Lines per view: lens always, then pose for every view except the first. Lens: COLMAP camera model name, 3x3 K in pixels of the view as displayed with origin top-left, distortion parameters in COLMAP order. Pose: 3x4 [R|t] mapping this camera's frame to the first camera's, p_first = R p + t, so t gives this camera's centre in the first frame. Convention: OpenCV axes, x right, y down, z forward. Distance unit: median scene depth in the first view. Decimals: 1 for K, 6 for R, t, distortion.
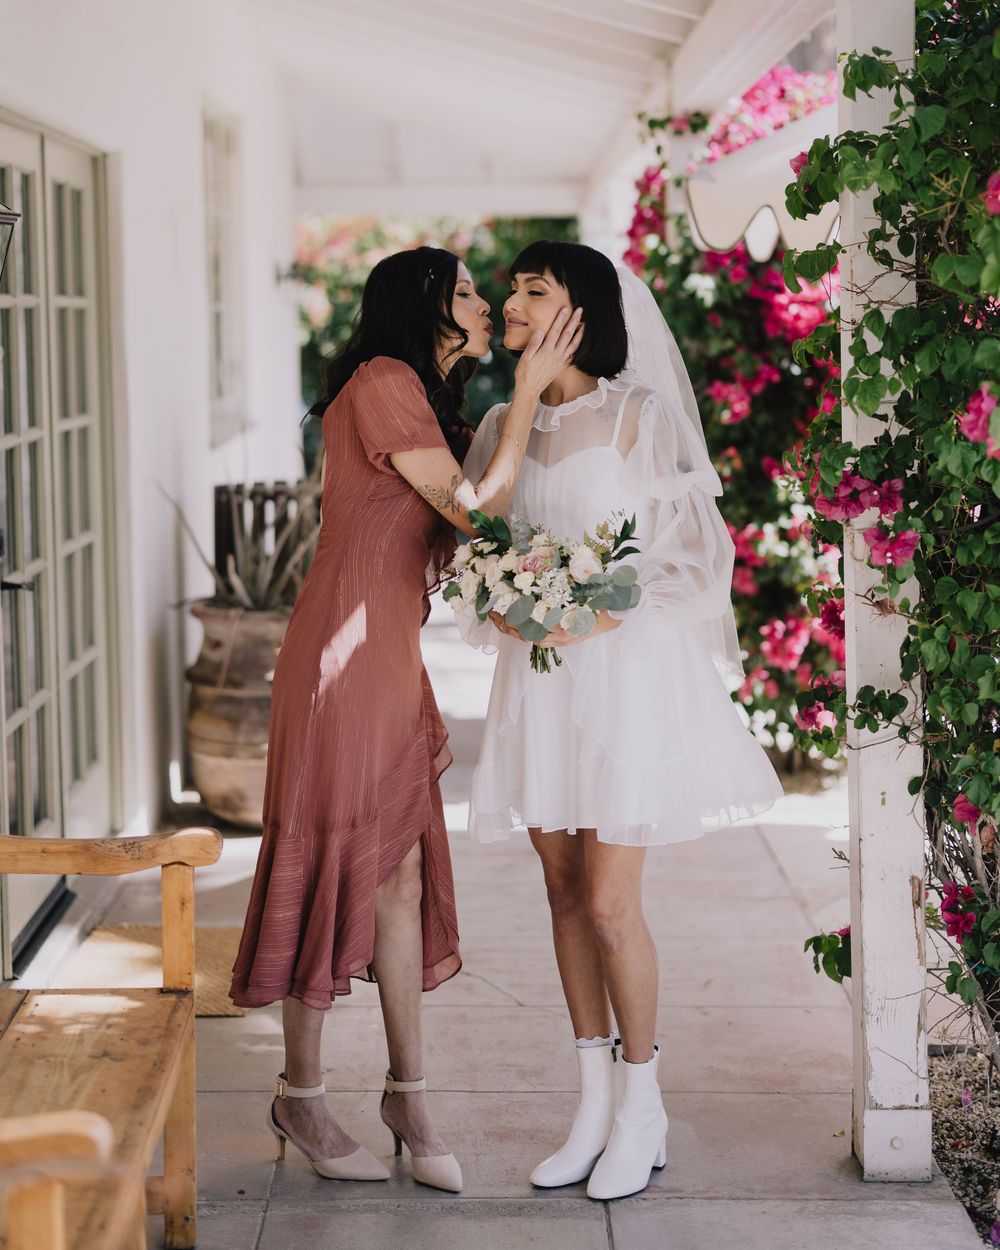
lens RADIAL K [[2779.3, 0, 501.1], [0, 2779.3, 580.6], [0, 0, 1]] dist [-0.036109, -0.242451]
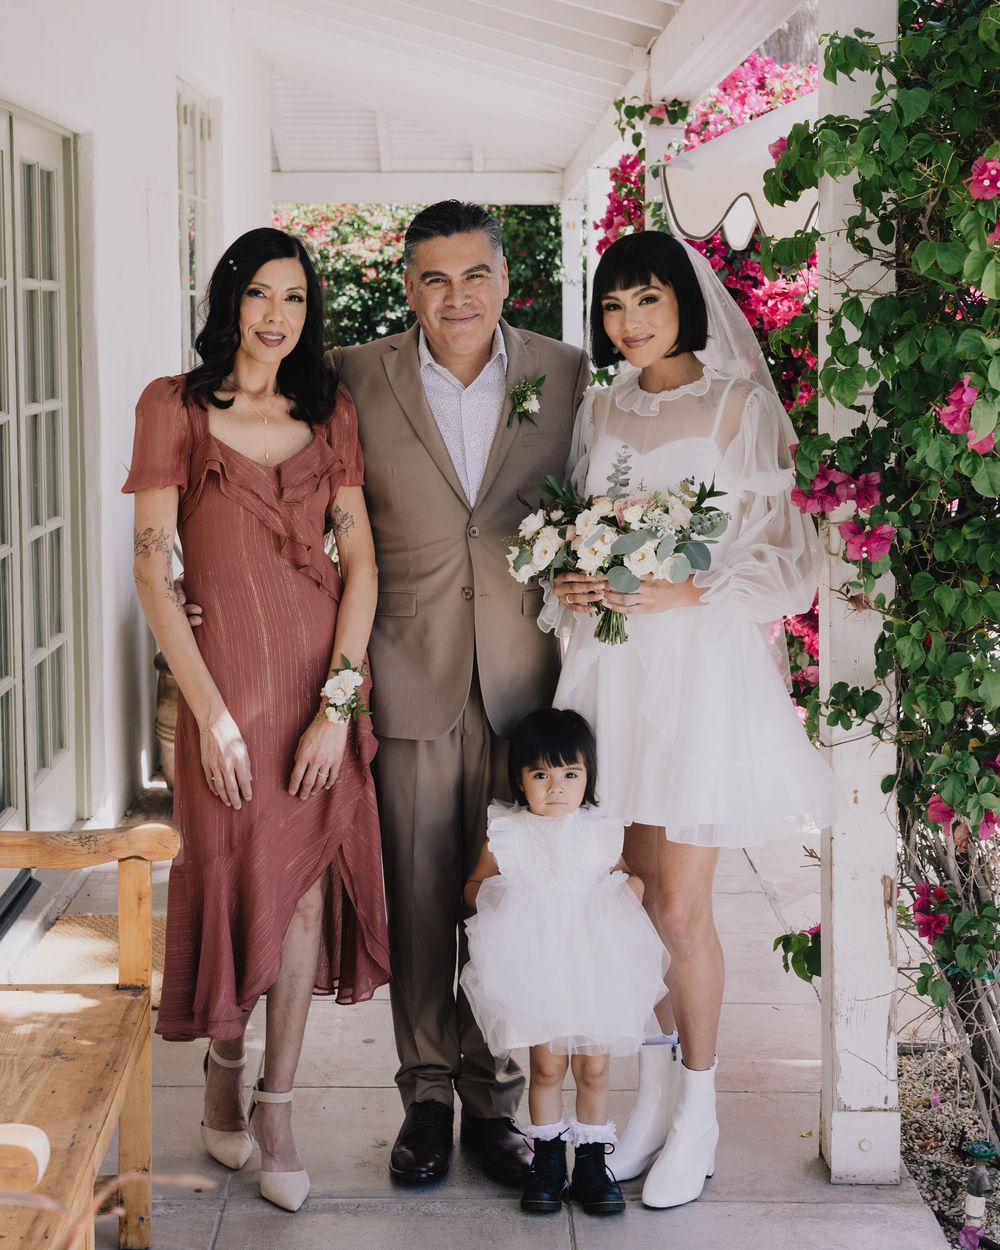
lens RADIAL K [[2697.9, 0, 500.0], [0, 2697.9, 625.0], [0, 0, 1]] dist [-0.032333, -0.364744]
pose [[0.999931, 0.009870, 0.006318, 0.004937], [-0.010003, 0.999721, 0.021379, -0.001526], [-0.006105, -0.021441, 0.999751, 0.046886]]
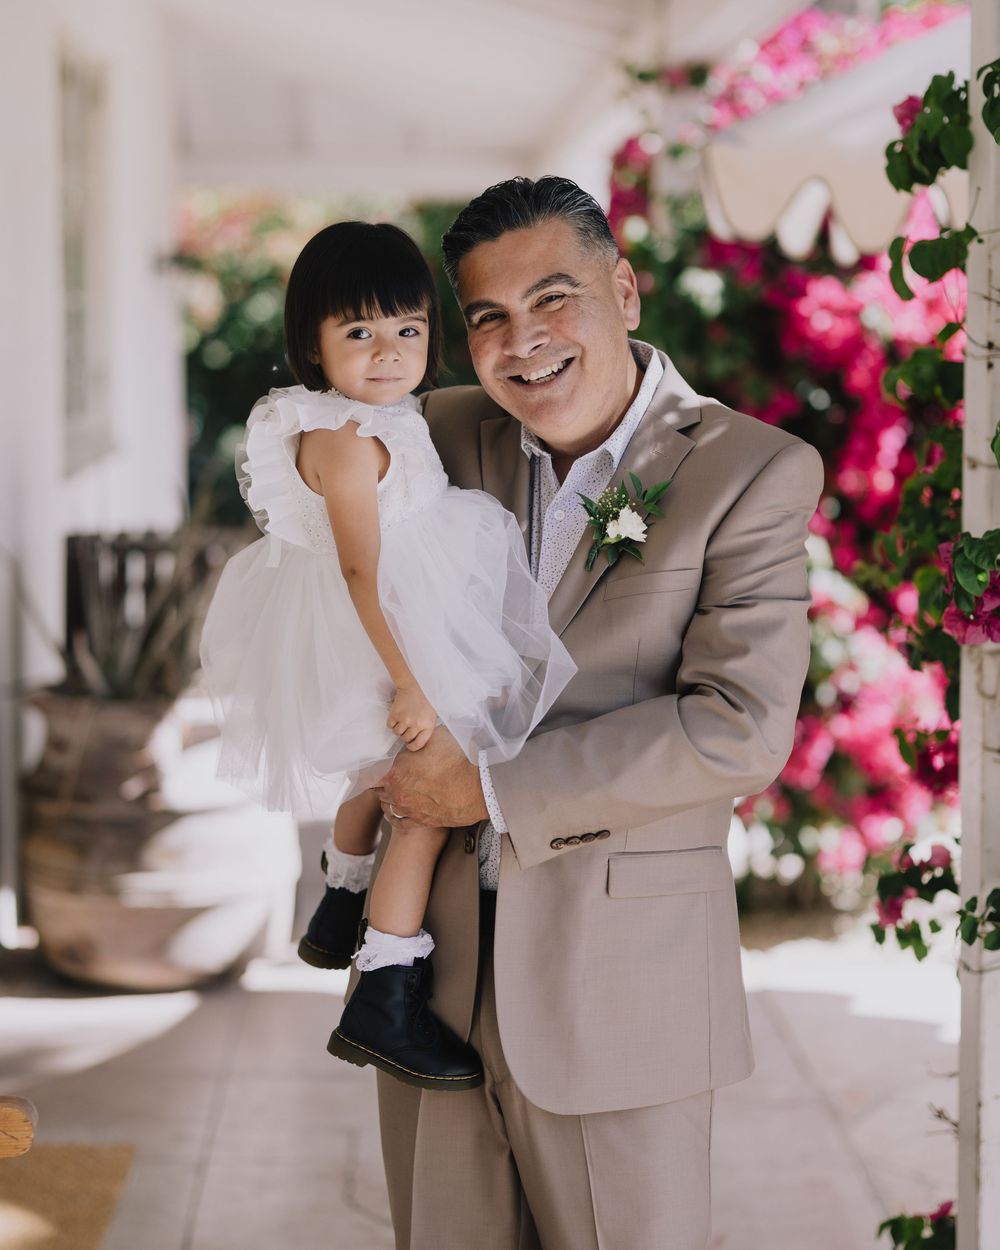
lens RADIAL K [[2697.9, 0, 500.0], [0, 2697.9, 625.0], [0, 0, 1]] dist [-0.032333, -0.364744]
pose [[0.998982, 0.016653, 0.041921, -0.018635], [-0.017479, 0.999659, 0.019425, -0.035321], [-0.041583, -0.020138, 0.998932, 0.344083]]
